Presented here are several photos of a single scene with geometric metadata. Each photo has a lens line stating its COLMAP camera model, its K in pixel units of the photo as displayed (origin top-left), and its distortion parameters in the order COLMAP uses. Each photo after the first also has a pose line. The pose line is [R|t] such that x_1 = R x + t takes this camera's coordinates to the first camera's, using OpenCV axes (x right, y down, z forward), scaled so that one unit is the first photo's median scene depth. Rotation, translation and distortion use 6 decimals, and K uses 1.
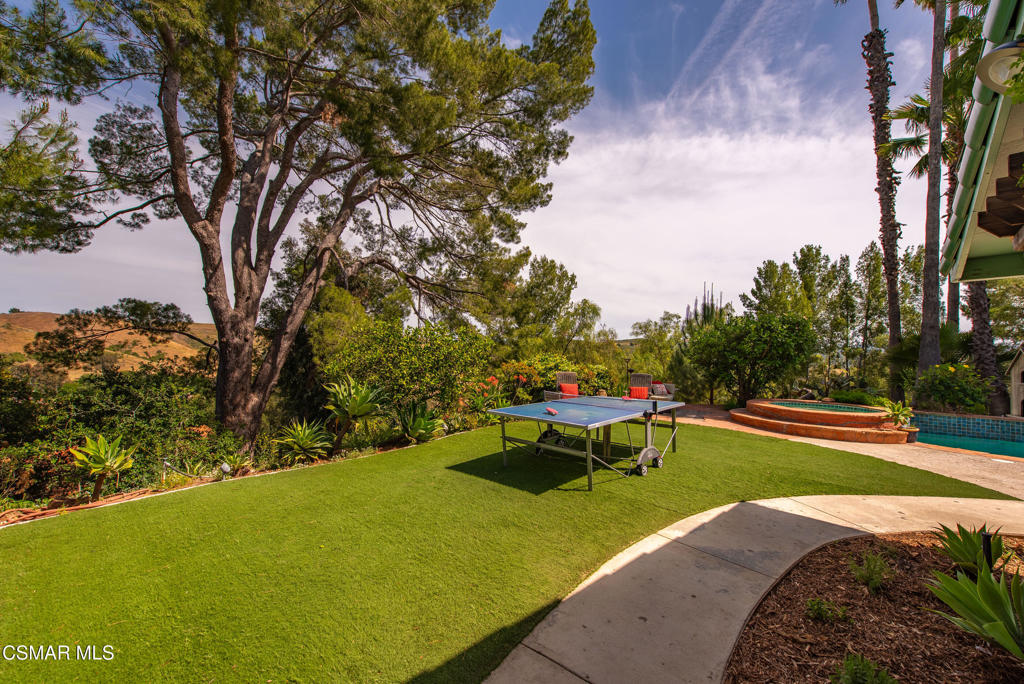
lens RADIAL K [[419.1, 0, 512.0], [0, 419.1, 342.0], [0, 0, 1]] dist [-0.000335, -0.000366]
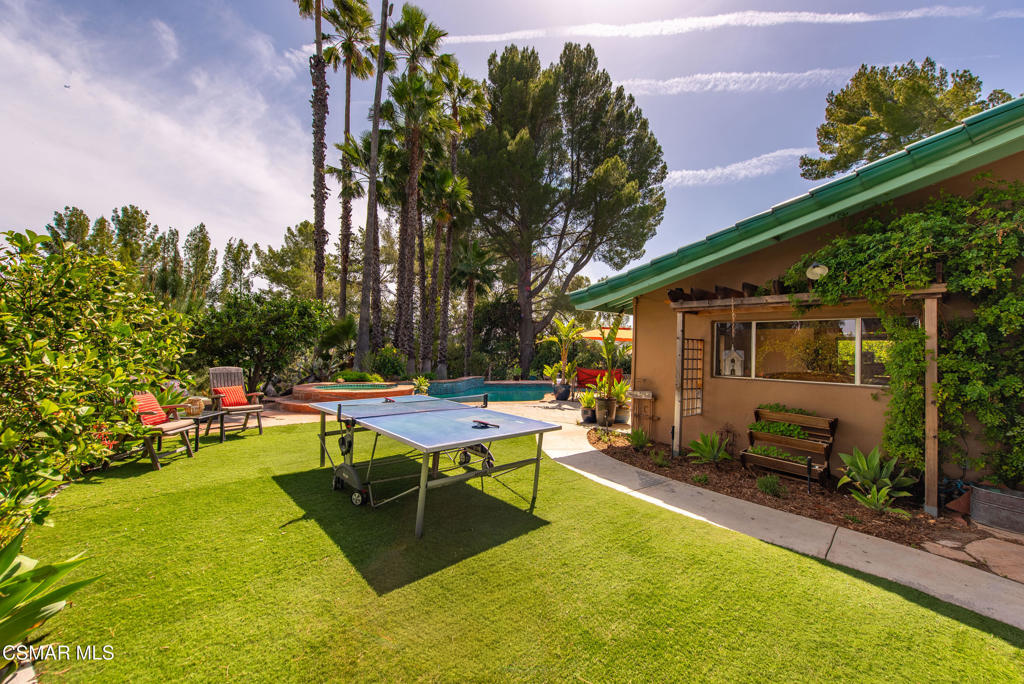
lens RADIAL K [[419.1, 0, 512.0], [0, 419.1, 342.0], [0, 0, 1]] dist [-0.000335, -0.000366]
pose [[0.070232, -0.004597, 0.997520, -0.112221], [-0.055831, 0.998404, 0.008532, -0.000129], [-0.995967, -0.056292, 0.069863, 0.147827]]
